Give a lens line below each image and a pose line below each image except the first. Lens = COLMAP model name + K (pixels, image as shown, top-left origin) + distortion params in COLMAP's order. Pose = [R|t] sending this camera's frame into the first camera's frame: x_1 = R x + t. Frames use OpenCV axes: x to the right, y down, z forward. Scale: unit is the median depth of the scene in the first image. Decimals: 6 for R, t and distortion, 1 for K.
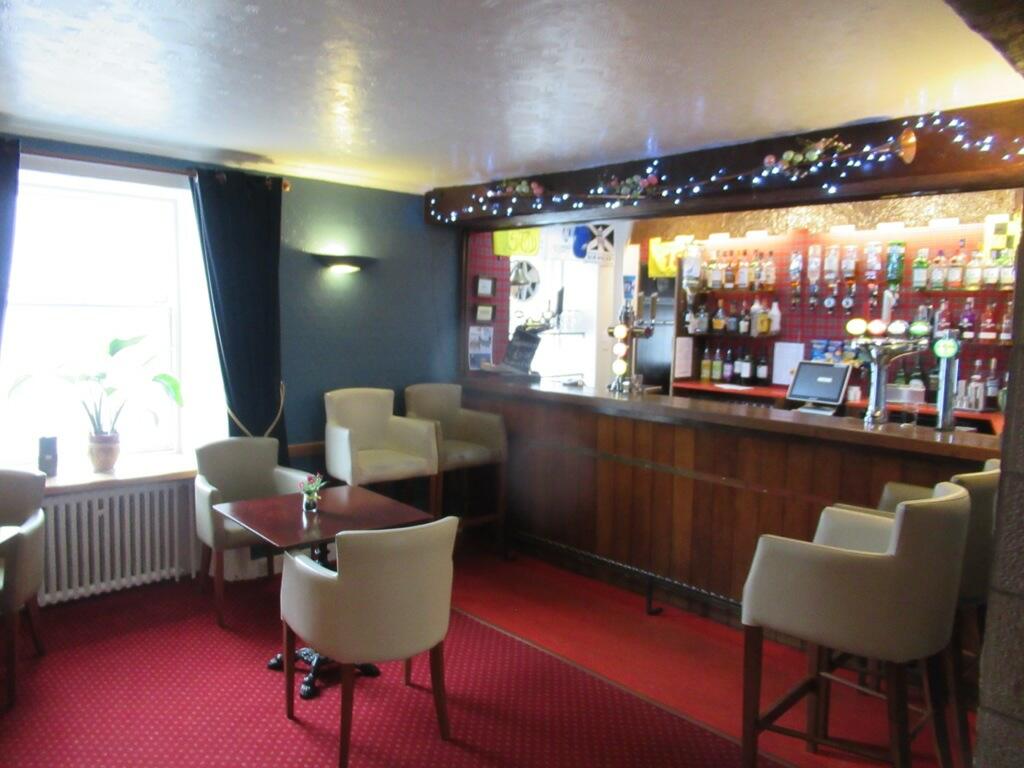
lens RADIAL K [[775.8, 0, 512.0], [0, 775.8, 384.0], [0, 0, 1]] dist [-0.000271, 0.001761]
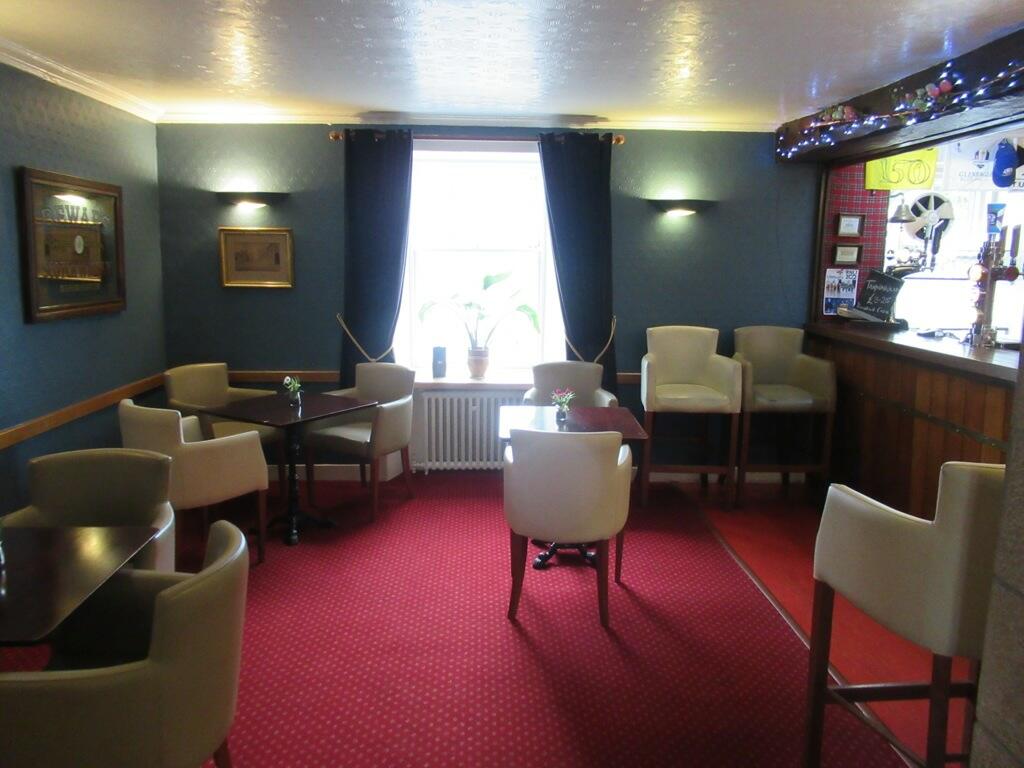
lens RADIAL K [[787.0, 0, 512.0], [0, 787.0, 384.0], [0, 0, 1]] dist [-0.003406, 0.002079]
pose [[0.753864, 0.091611, -0.650613, 0.346285], [-0.056774, 0.995611, 0.074405, 0.018995], [0.654573, -0.019153, 0.755756, 0.031644]]
